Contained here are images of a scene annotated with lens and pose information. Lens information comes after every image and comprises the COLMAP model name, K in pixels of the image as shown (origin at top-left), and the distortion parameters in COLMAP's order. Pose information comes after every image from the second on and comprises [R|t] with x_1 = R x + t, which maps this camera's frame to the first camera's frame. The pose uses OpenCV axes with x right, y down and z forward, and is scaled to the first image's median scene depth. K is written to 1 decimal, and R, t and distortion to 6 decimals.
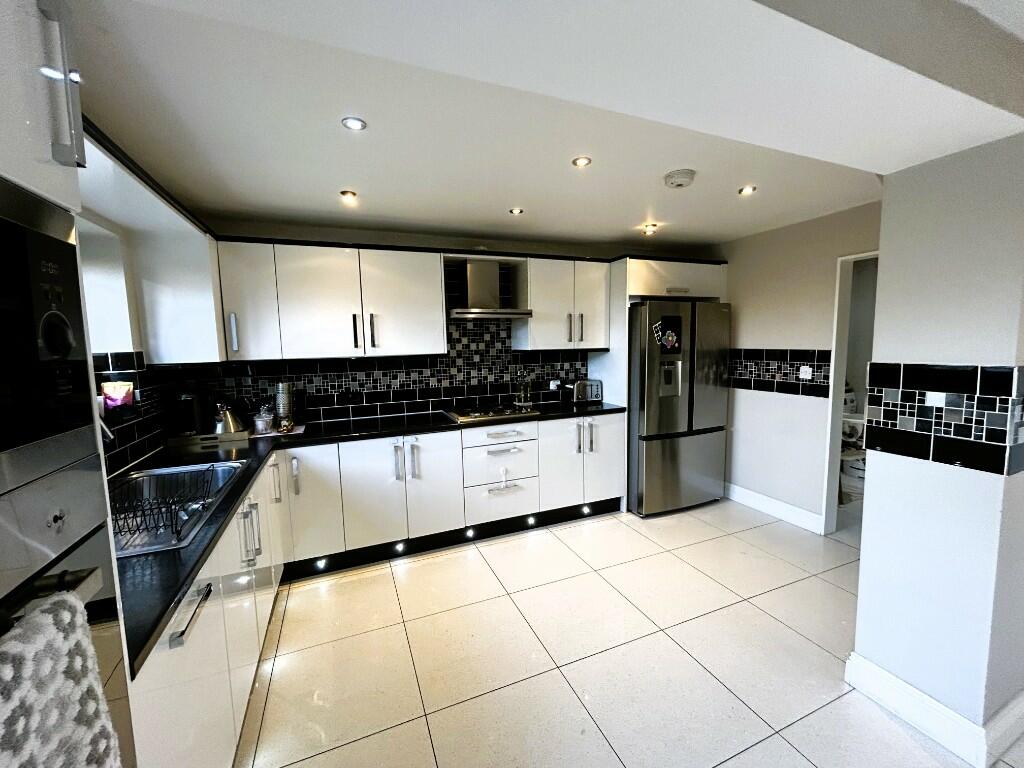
lens RADIAL K [[415.9, 0, 513.3], [0, 415.9, 380.3], [0, 0, 1]] dist [-0.004968, 0.001856]
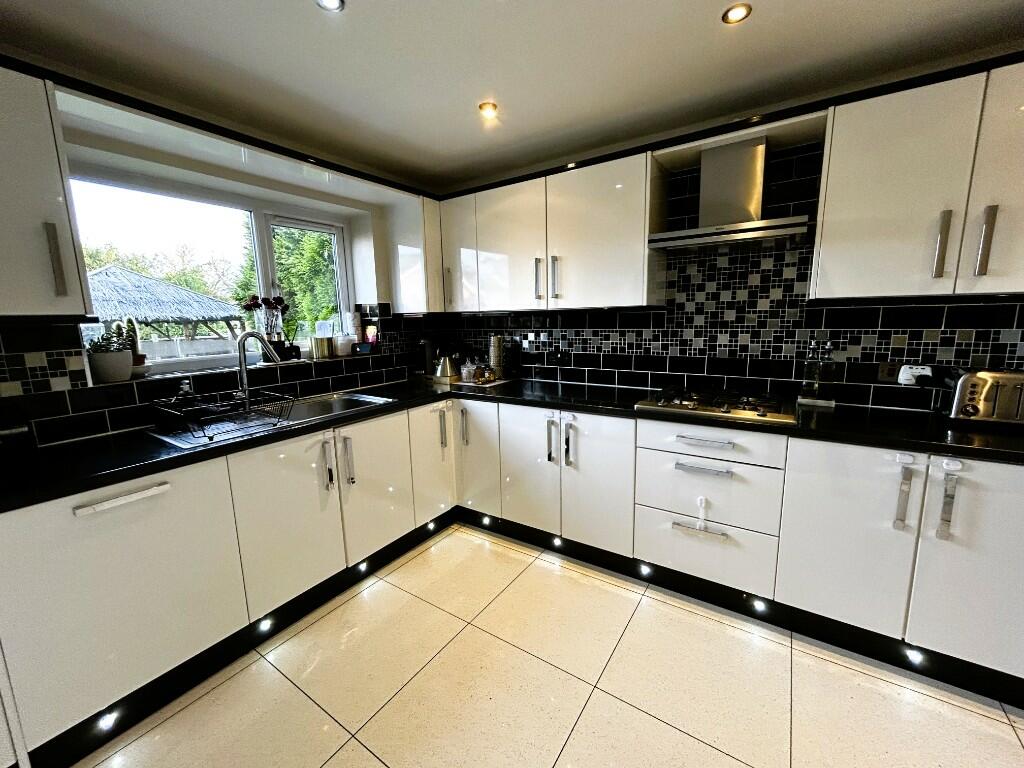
lens RADIAL K [[415.9, 0, 510.3], [0, 415.9, 381.6], [0, 0, 1]] dist [-0.004968, 0.001856]
pose [[0.549661, 0.139558, -0.823648, 0.275045], [-0.069256, 0.990166, 0.121554, -0.008113], [0.832512, -0.009771, 0.553921, 0.409079]]
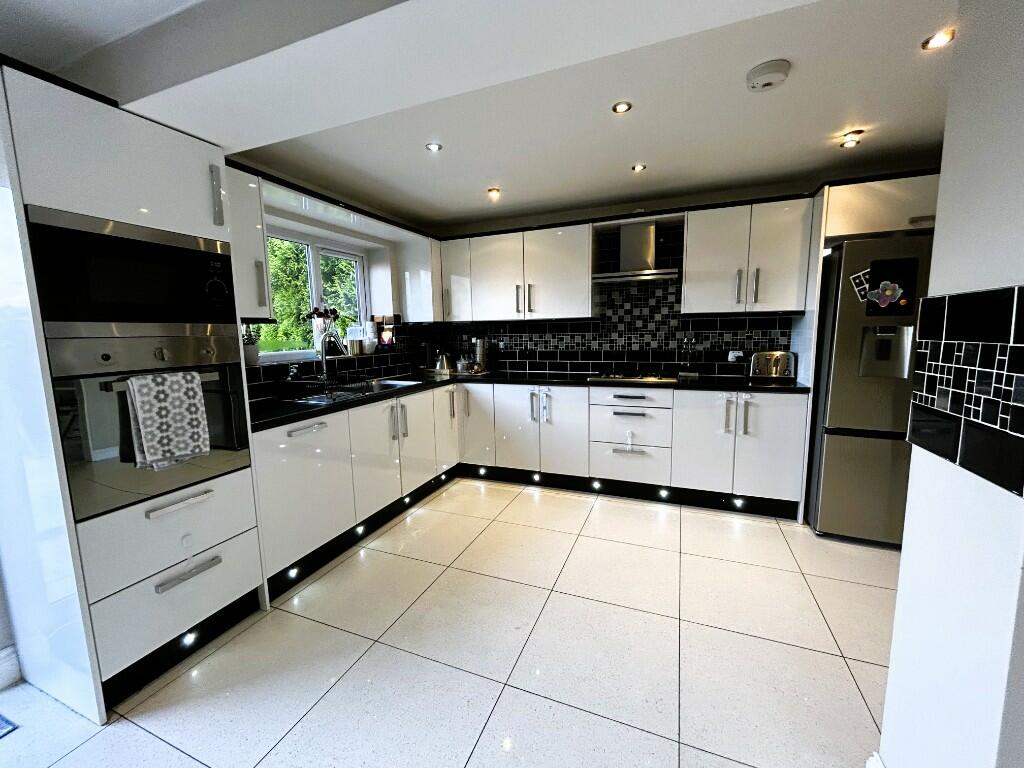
lens RADIAL K [[415.9, 0, 512.0], [0, 415.9, 381.5], [0, 0, 1]] dist [-0.004968, 0.001856]
pose [[0.708815, 0.094536, -0.699030, 0.436037], [-0.062558, 0.995499, 0.071197, 0.035753], [0.702615, -0.006735, 0.711539, 0.078642]]
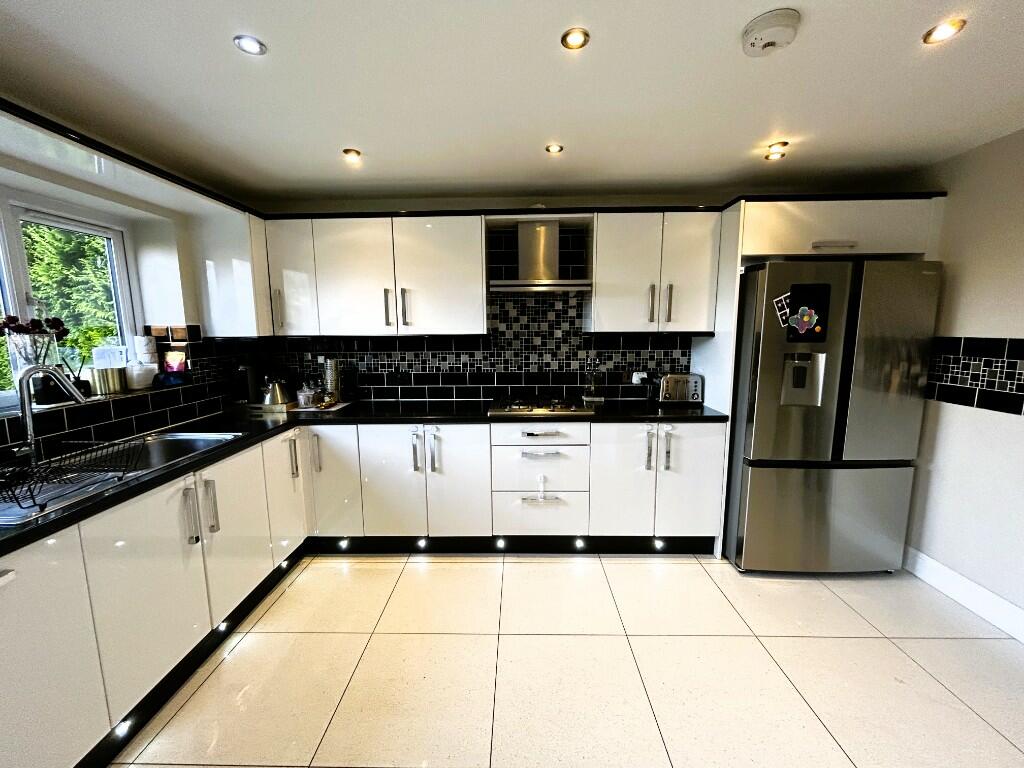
lens RADIAL K [[415.9, 0, 512.6], [0, 415.9, 381.9], [0, 0, 1]] dist [-0.004968, 0.001856]
pose [[0.915761, 0.065734, -0.396310, 0.222380], [-0.049229, 0.997449, 0.051688, -0.011726], [0.398697, -0.027824, 0.916661, 0.214087]]
